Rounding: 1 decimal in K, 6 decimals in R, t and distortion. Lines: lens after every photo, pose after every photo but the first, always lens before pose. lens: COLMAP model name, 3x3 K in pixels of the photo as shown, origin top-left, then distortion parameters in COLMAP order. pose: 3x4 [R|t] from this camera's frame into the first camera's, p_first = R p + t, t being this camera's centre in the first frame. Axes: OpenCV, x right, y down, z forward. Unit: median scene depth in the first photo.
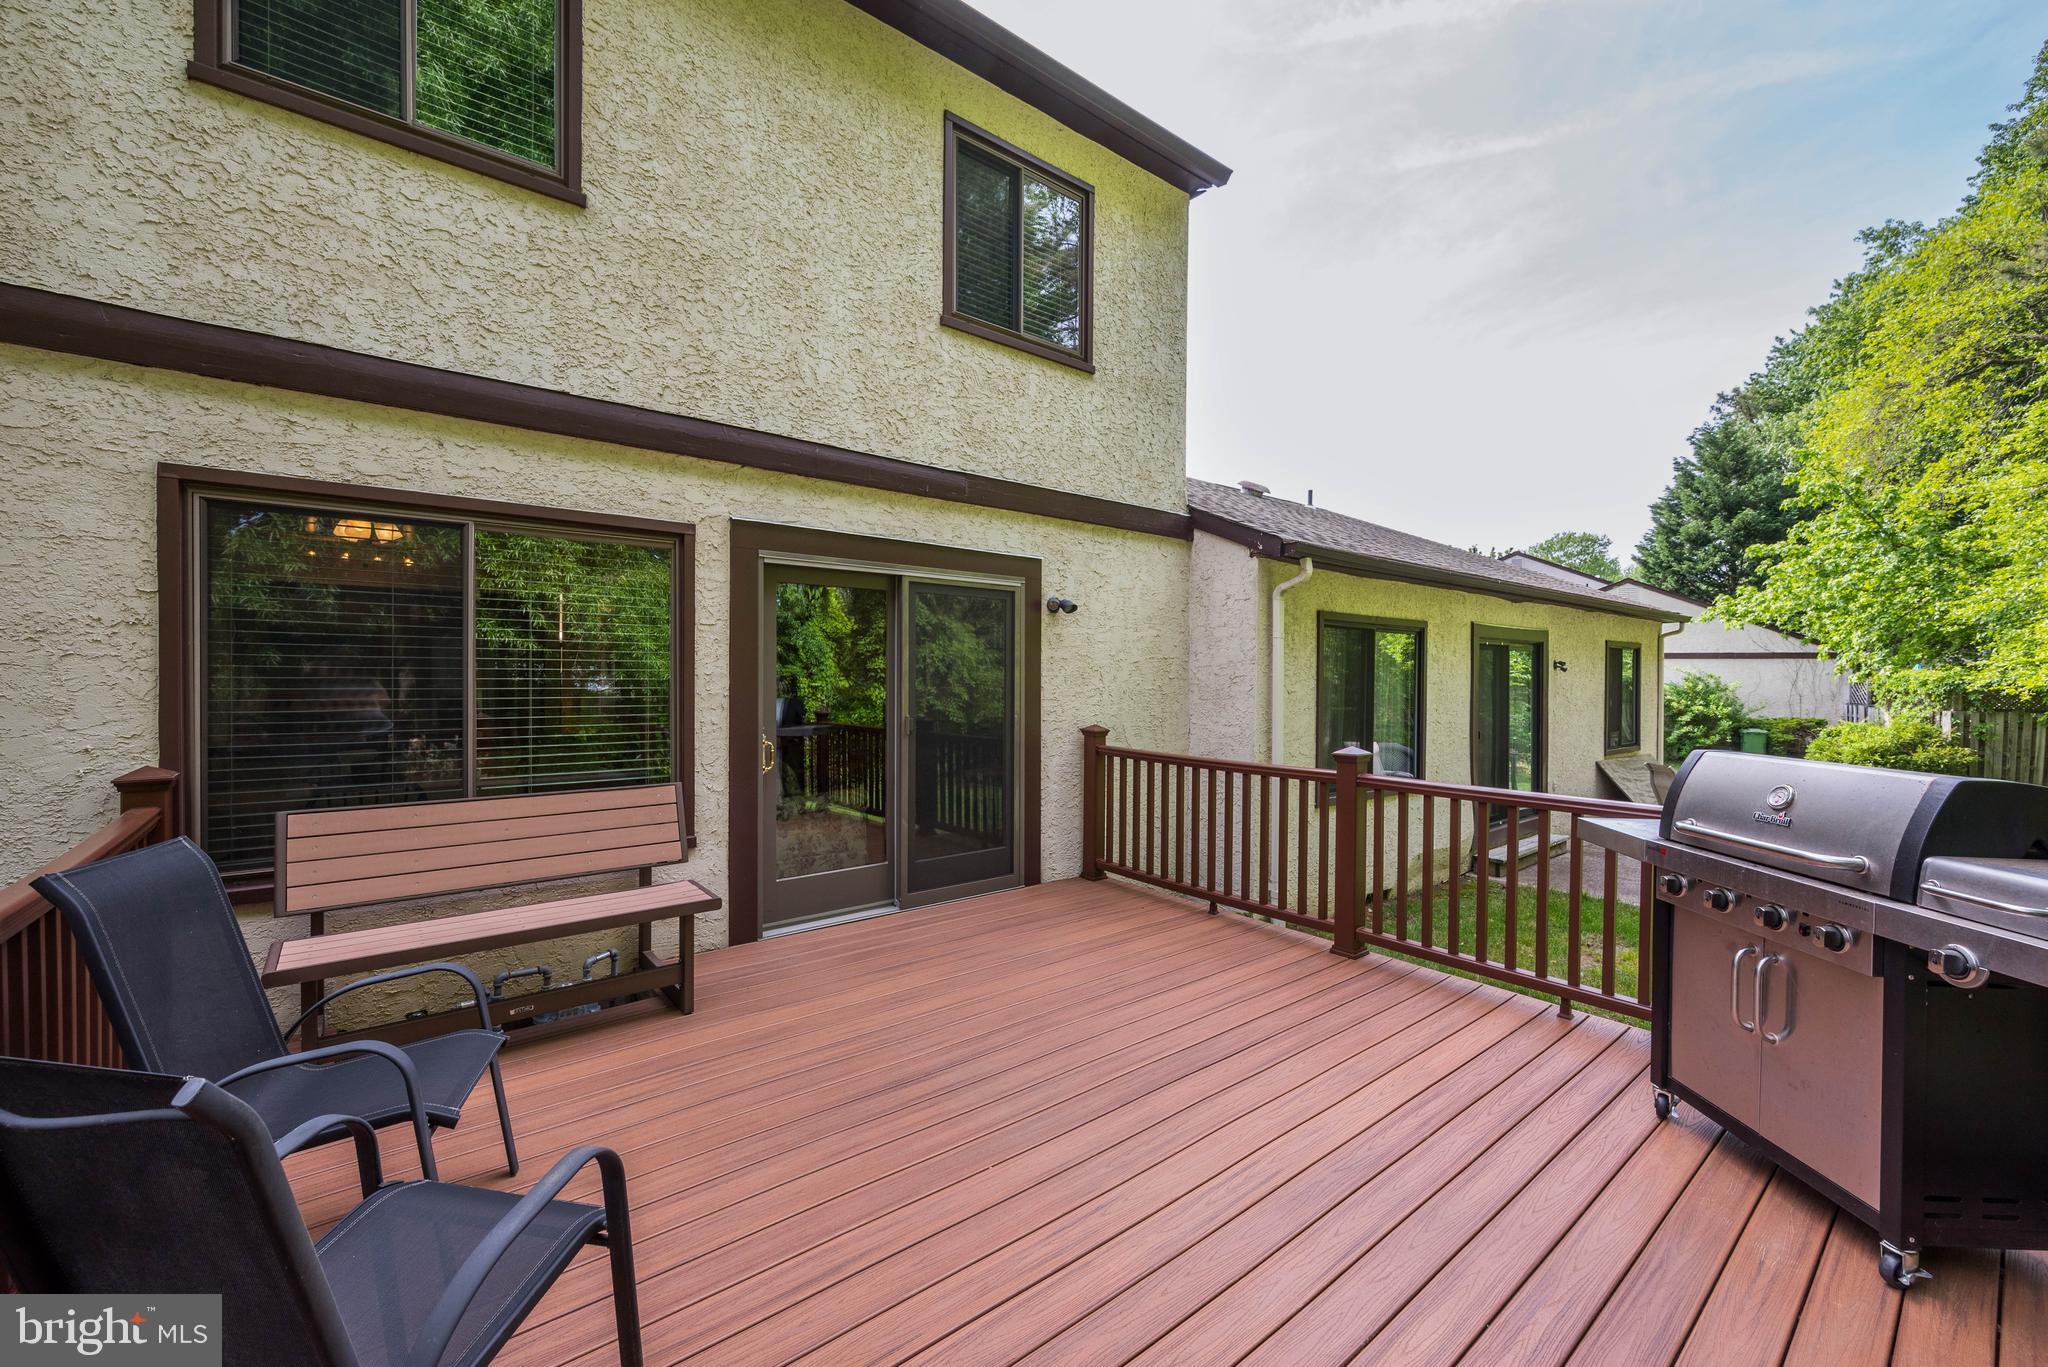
lens RADIAL K [[811.9, 0, 1023.7], [0, 811.9, 687.6], [0, 0, 1]] dist [-0.000109, -0.000017]
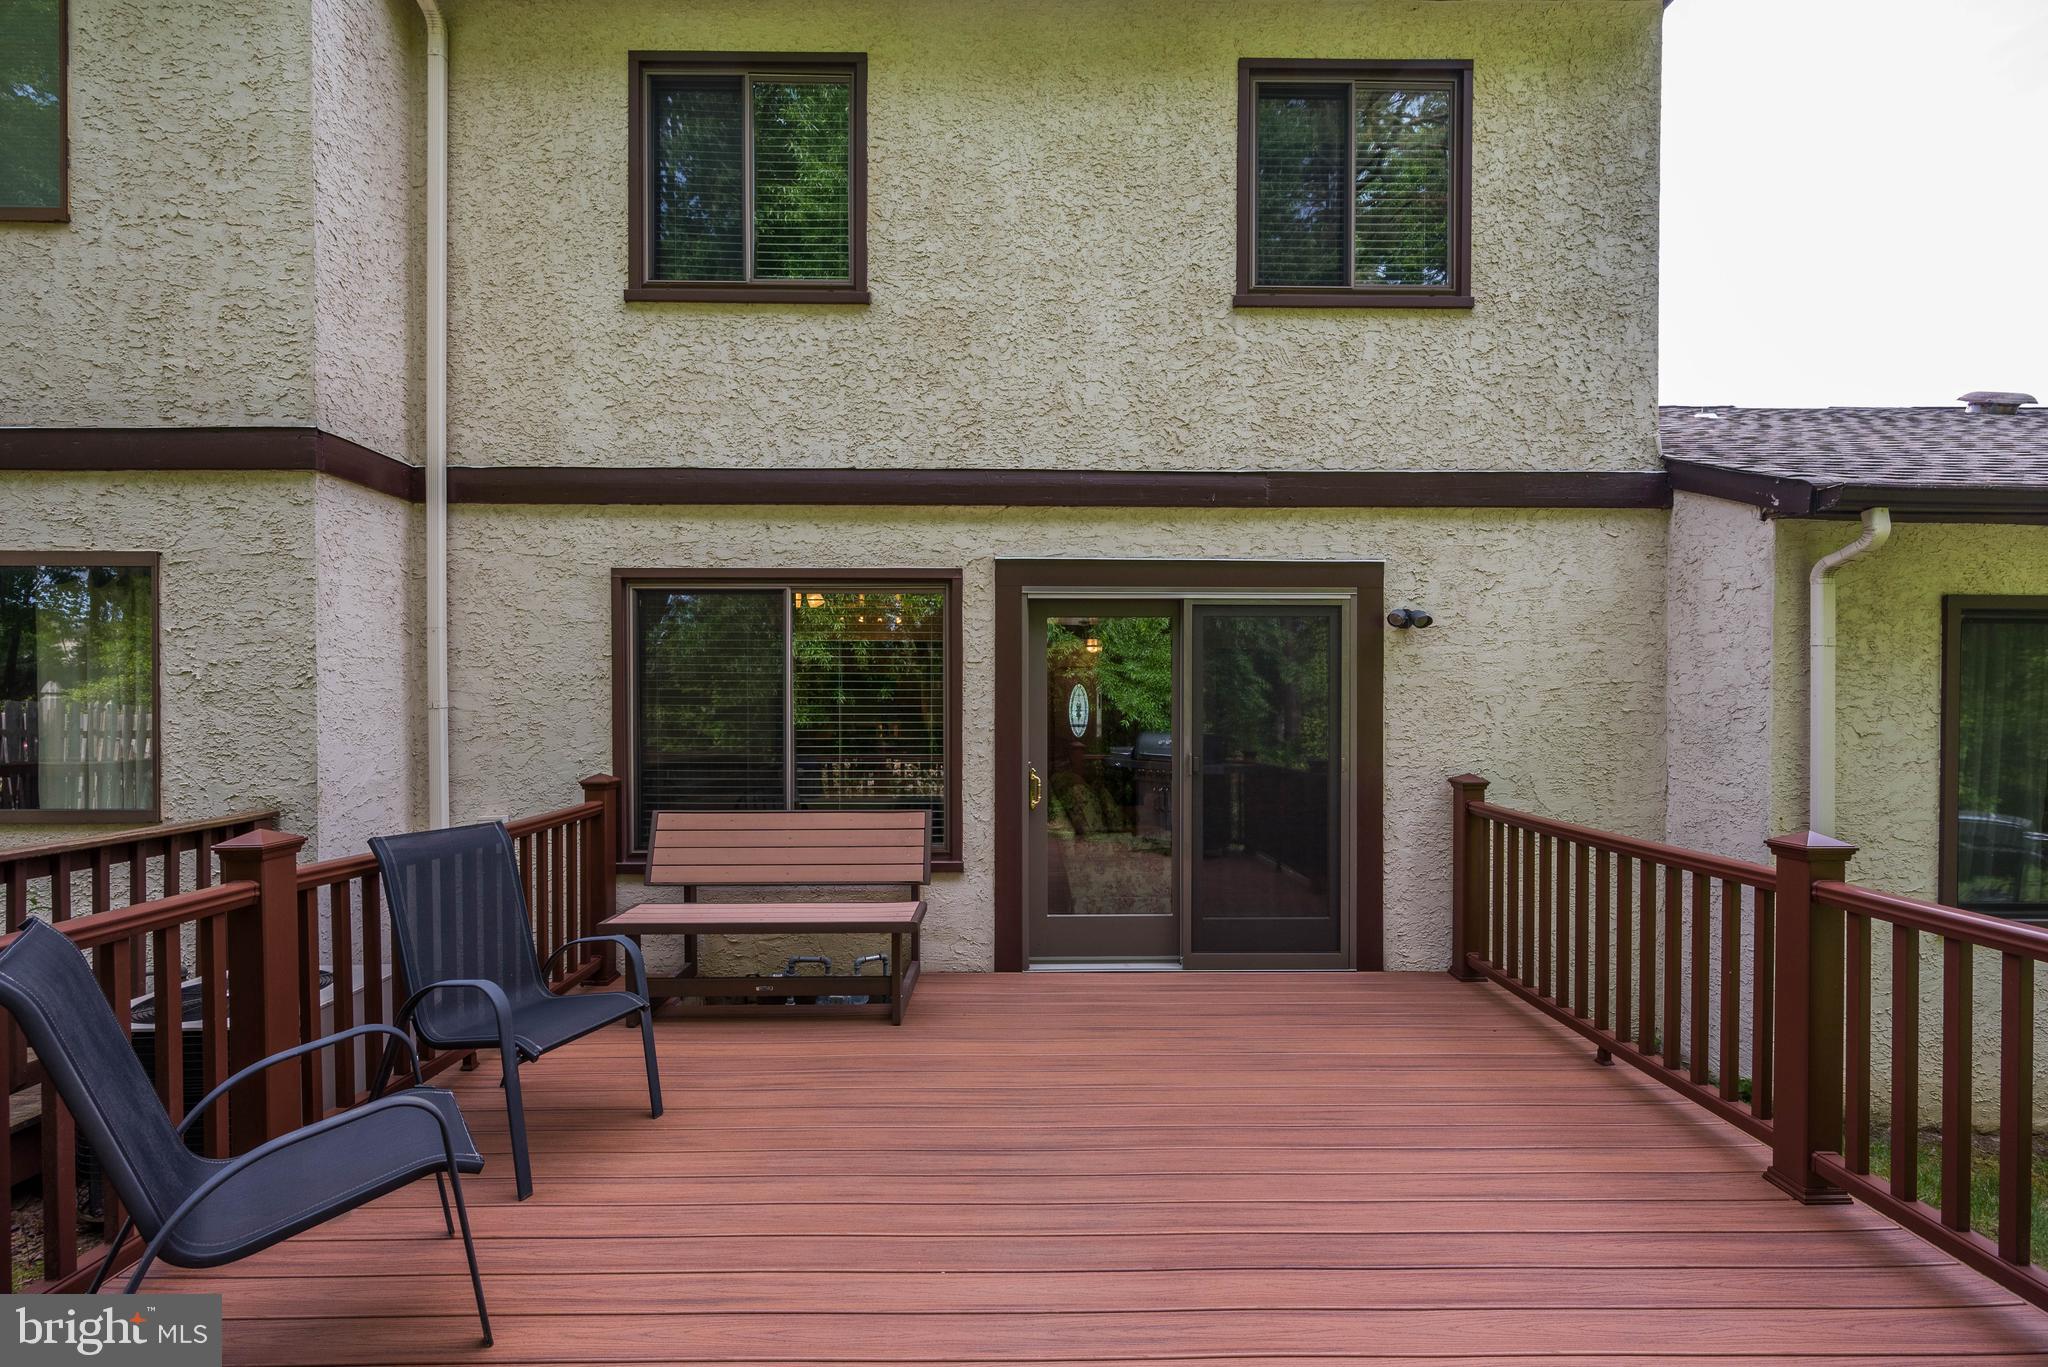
lens RADIAL K [[830.3, 0, 1047.2], [0, 830.3, 718.4], [0, 0, 1]] dist [0.001810, -0.000615]
pose [[0.788298, 0.002907, -0.615287, 0.319772], [-0.004672, 0.999988, -0.001261, -0.003557], [0.615276, 0.003868, 0.788302, 0.192395]]
